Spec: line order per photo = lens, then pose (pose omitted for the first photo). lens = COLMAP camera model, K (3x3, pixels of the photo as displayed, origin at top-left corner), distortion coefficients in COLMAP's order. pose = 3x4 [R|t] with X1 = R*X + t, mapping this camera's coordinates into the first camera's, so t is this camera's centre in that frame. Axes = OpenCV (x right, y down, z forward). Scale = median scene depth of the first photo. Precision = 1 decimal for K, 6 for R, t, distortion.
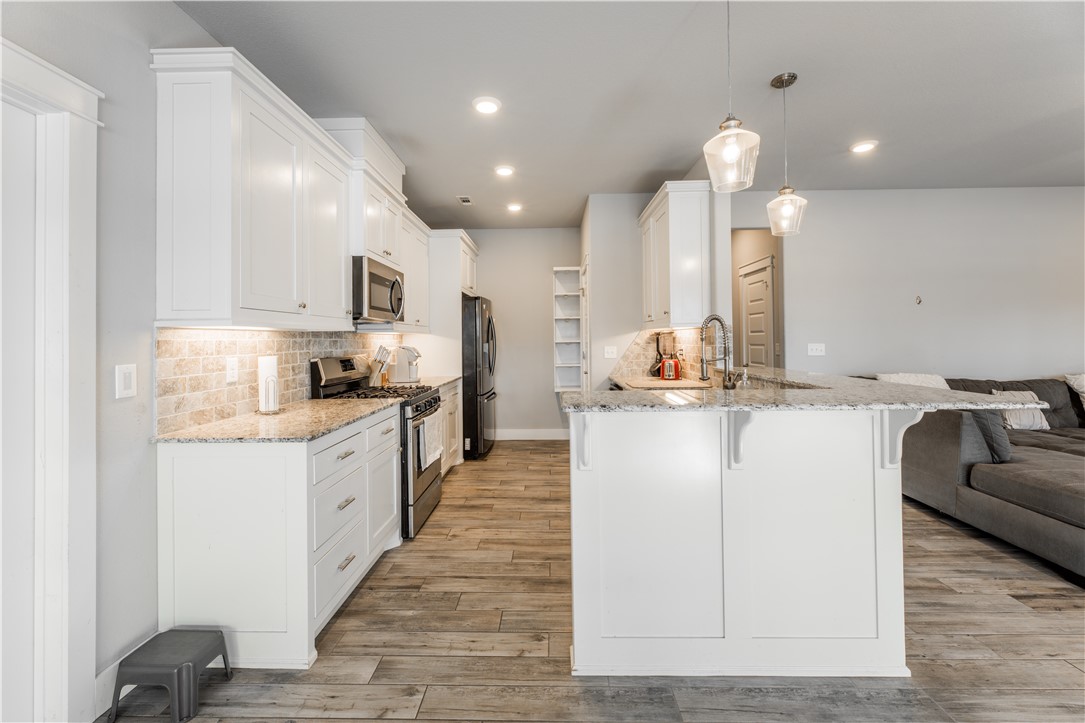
lens RADIAL K [[453.4, 0, 540.7], [0, 453.4, 332.9], [0, 0, 1]] dist [0.000300, -0.000156]
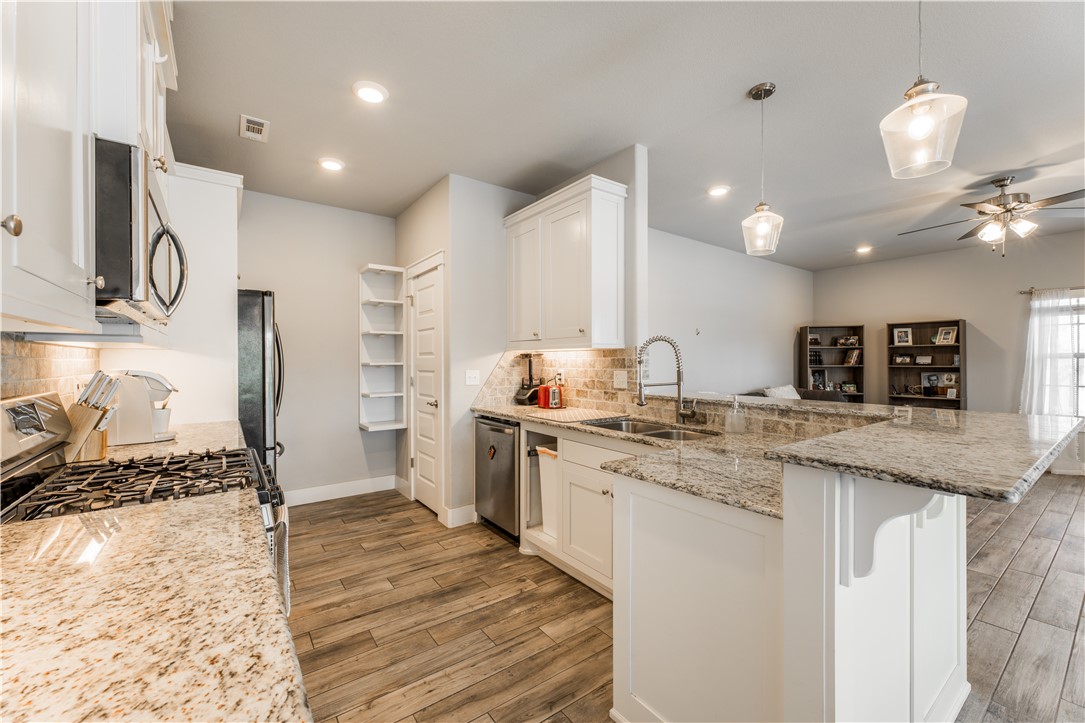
lens RADIAL K [[437.1, 0, 539.6], [0, 437.1, 361.2], [0, 0, 1]] dist [0.001258, 0.000231]
pose [[0.792721, 0.008782, 0.609521, -0.349601], [-0.016235, 0.999846, 0.006708, 0.010058], [-0.609368, -0.015213, 0.792742, 0.490872]]
